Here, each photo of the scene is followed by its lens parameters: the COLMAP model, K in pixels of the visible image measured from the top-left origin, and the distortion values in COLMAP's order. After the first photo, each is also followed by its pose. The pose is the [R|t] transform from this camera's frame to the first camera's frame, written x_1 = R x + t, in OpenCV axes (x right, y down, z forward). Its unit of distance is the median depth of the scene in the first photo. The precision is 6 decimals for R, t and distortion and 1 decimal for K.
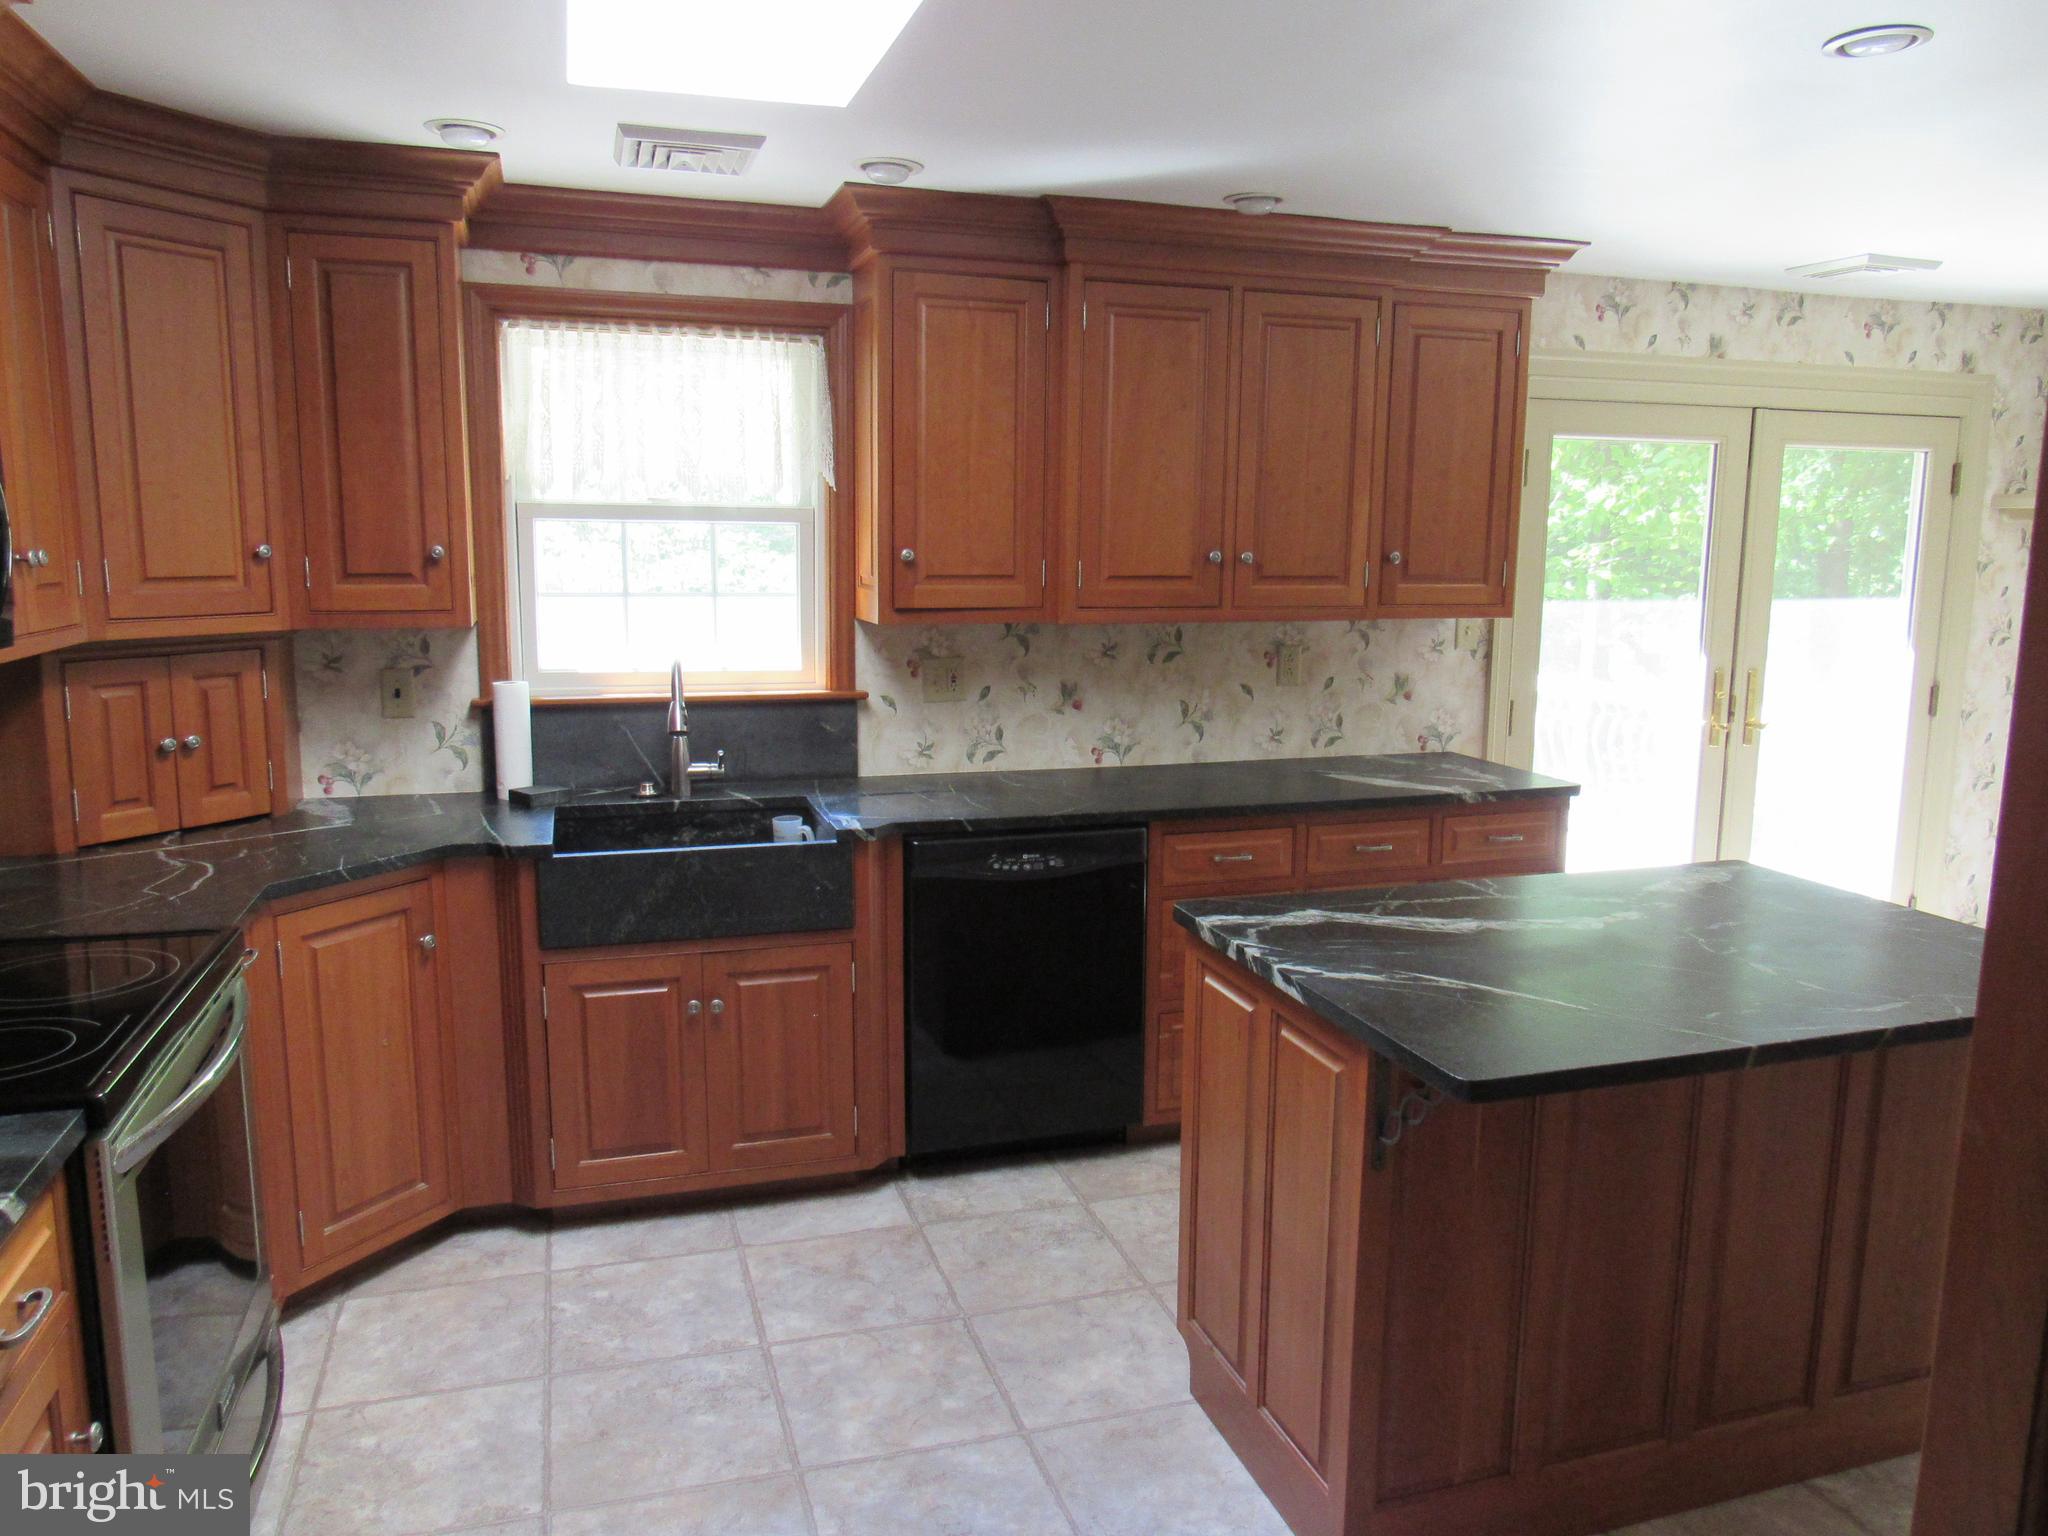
lens RADIAL K [[1459.3, 0, 1034.7], [0, 1459.3, 764.6], [0, 0, 1]] dist [-0.033083, 0.010596]
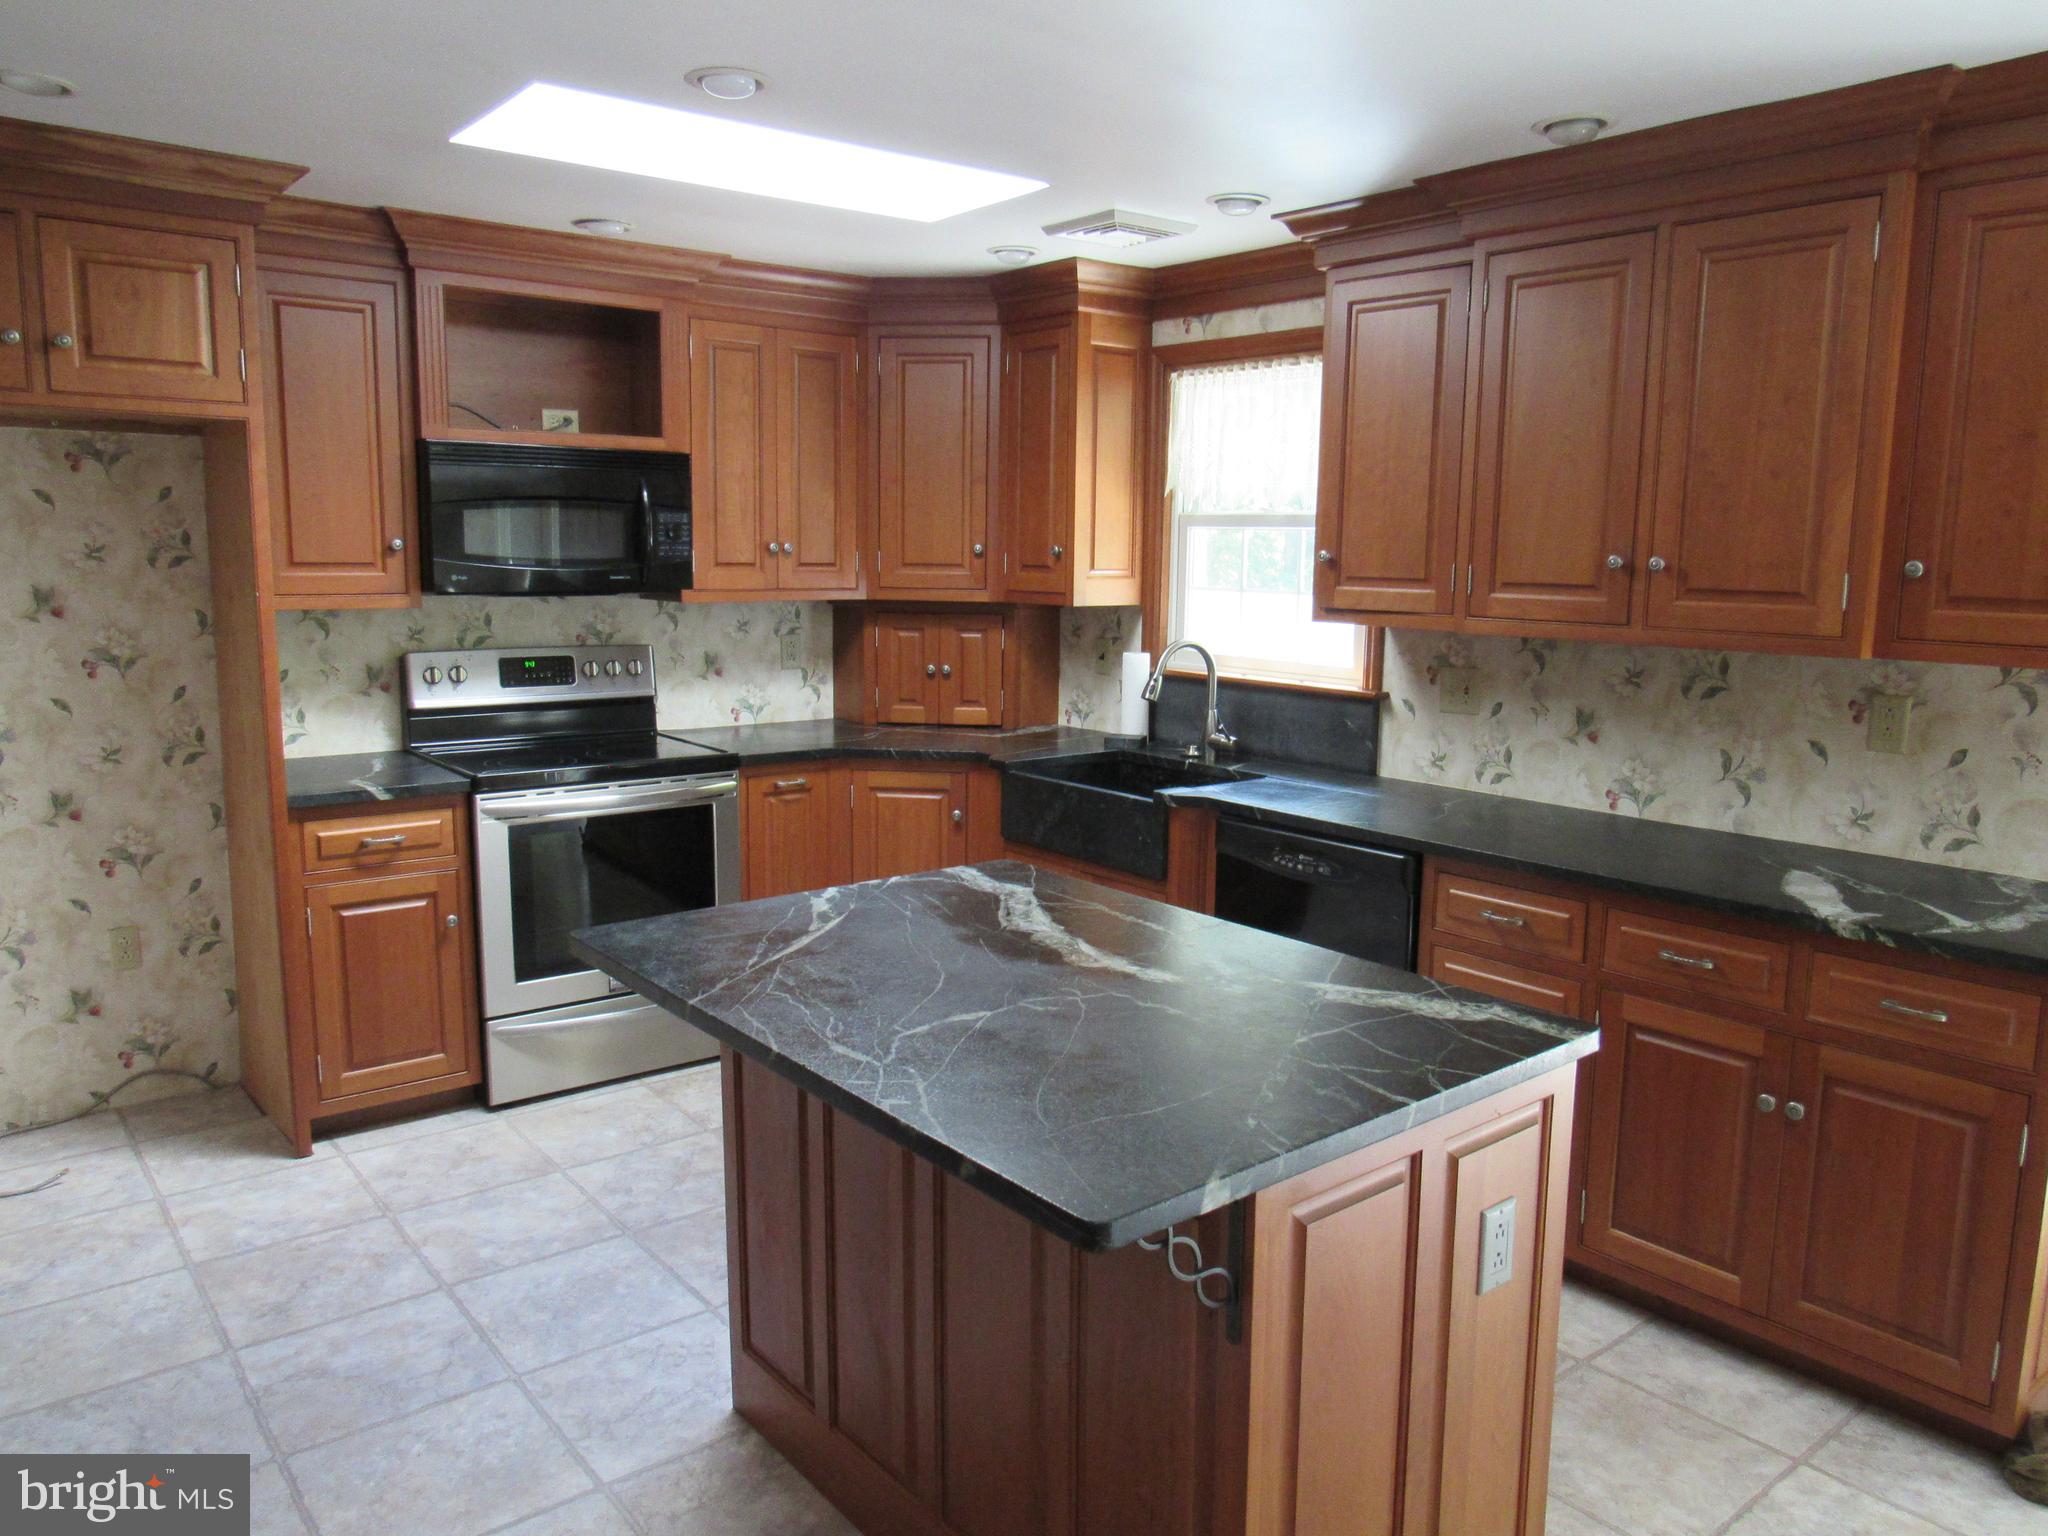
lens RADIAL K [[1459.3, 0, 1040.1], [0, 1459.3, 774.3], [0, 0, 1]] dist [-0.033083, 0.010596]
pose [[0.362647, 0.139421, -0.921438, 0.717102], [-0.153863, 0.984134, 0.088352, -0.045414], [0.919137, 0.109734, 0.378345, 0.385357]]
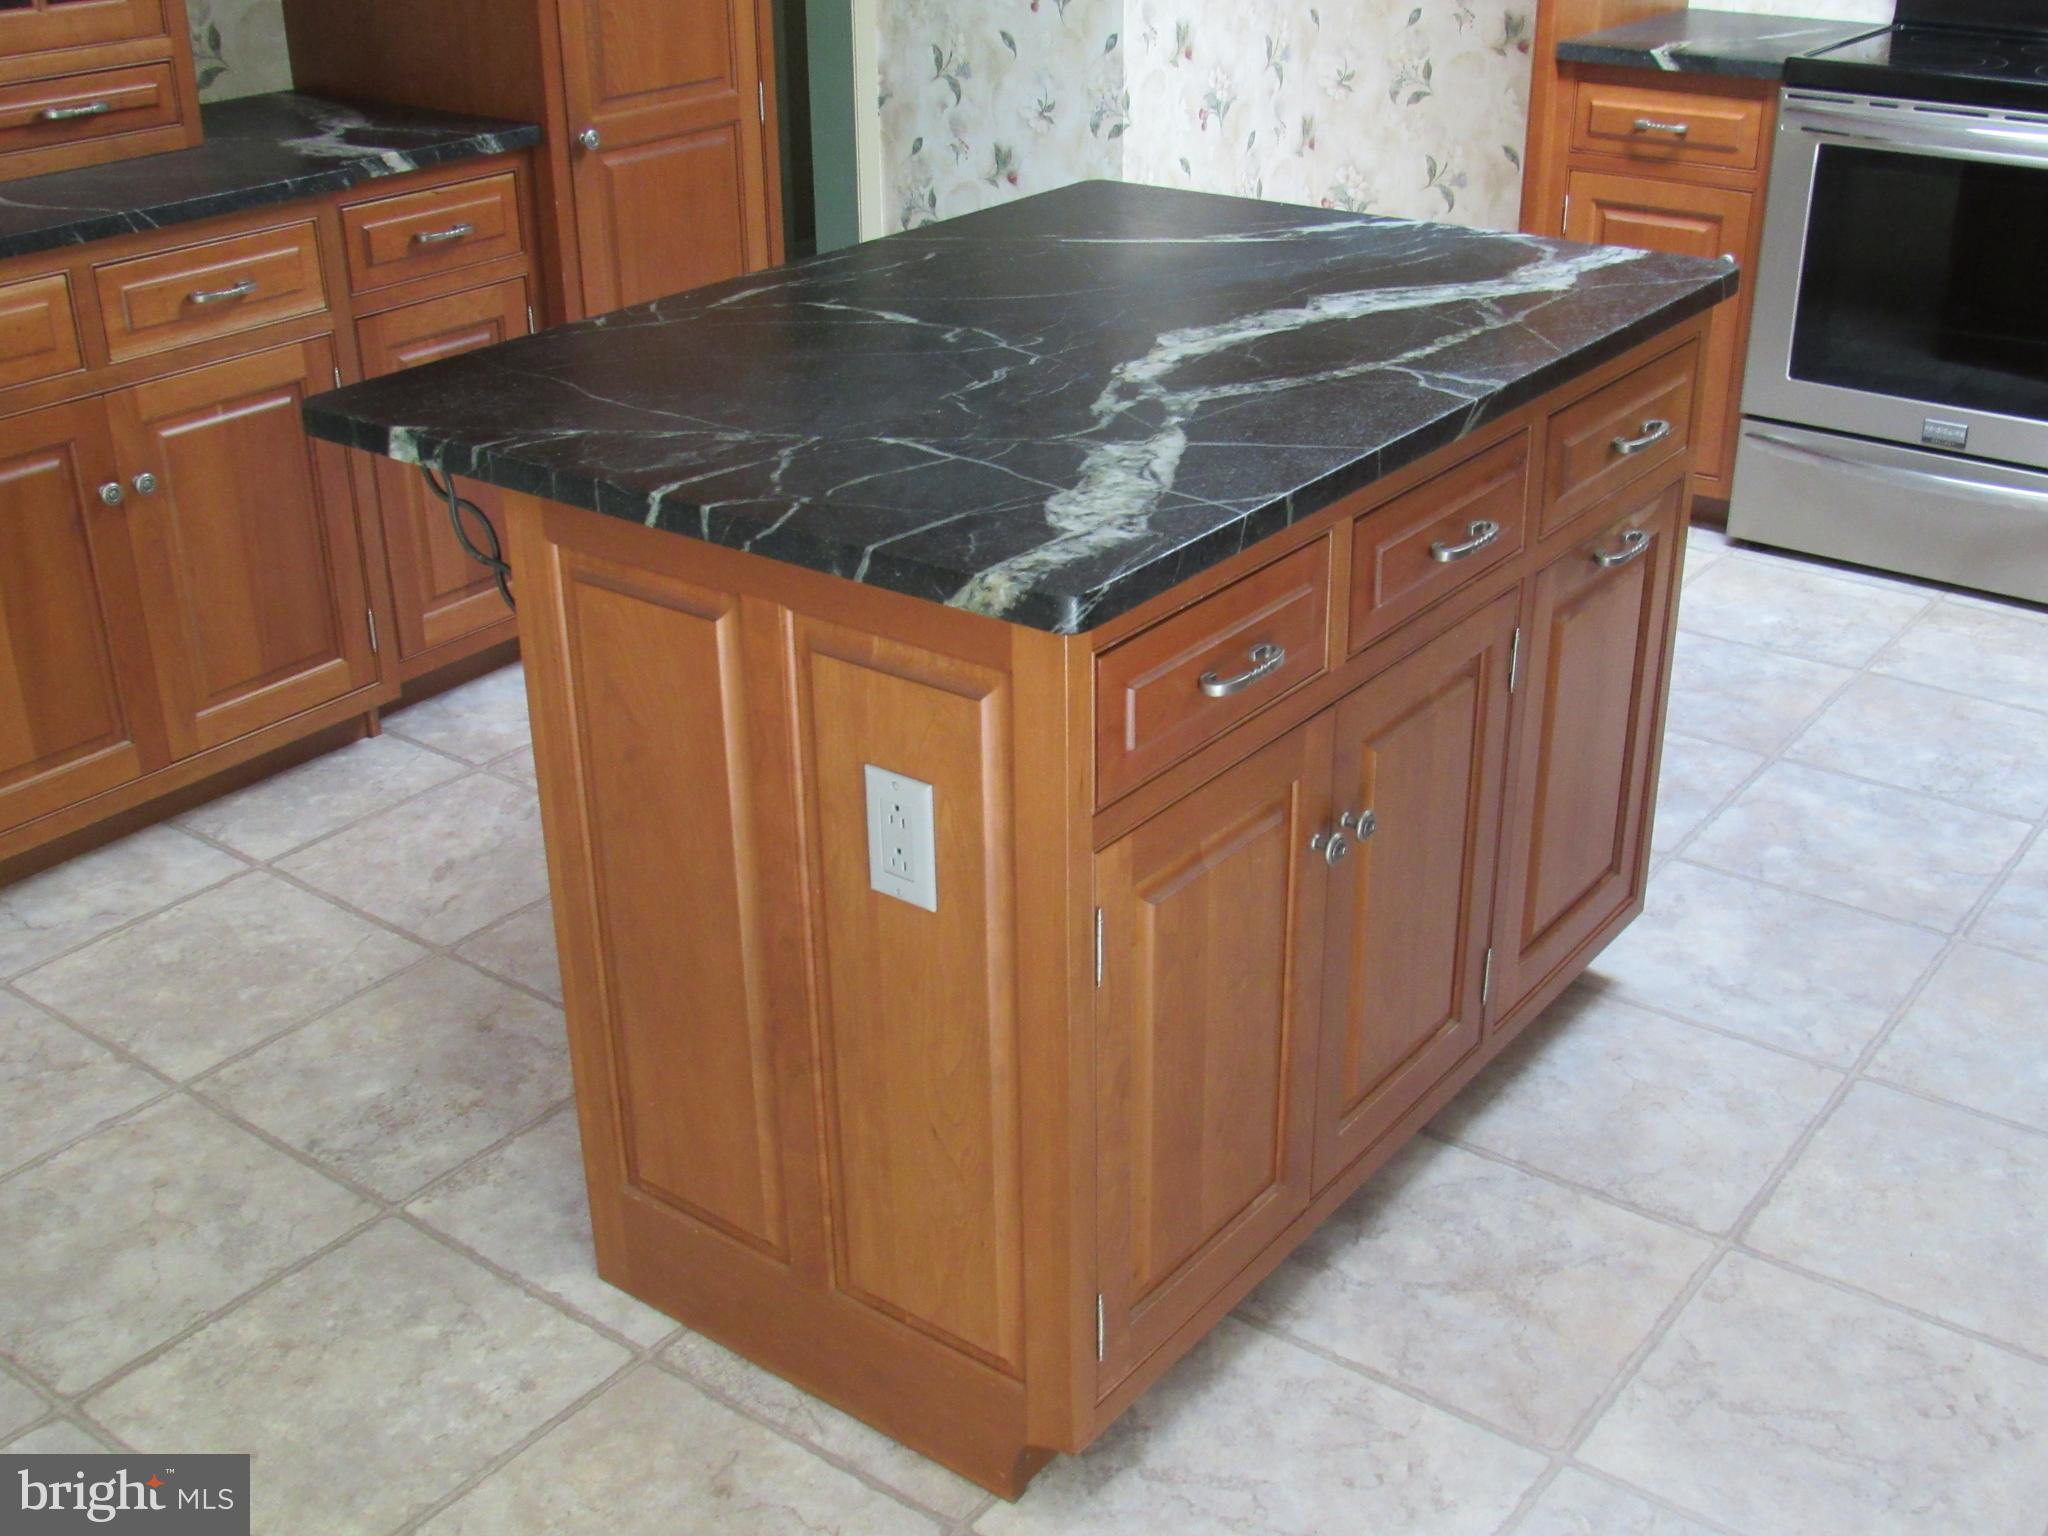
lens RADIAL K [[2240.5, 0, 1047.0], [0, 2240.5, 762.9], [0, 0, 1]] dist [-0.051646, 0.000000]
pose [[-0.819820, 0.243402, -0.518316, 0.574020], [-0.087600, 0.841197, 0.533585, -0.135970], [0.565881, 0.482848, -0.668308, 1.016382]]
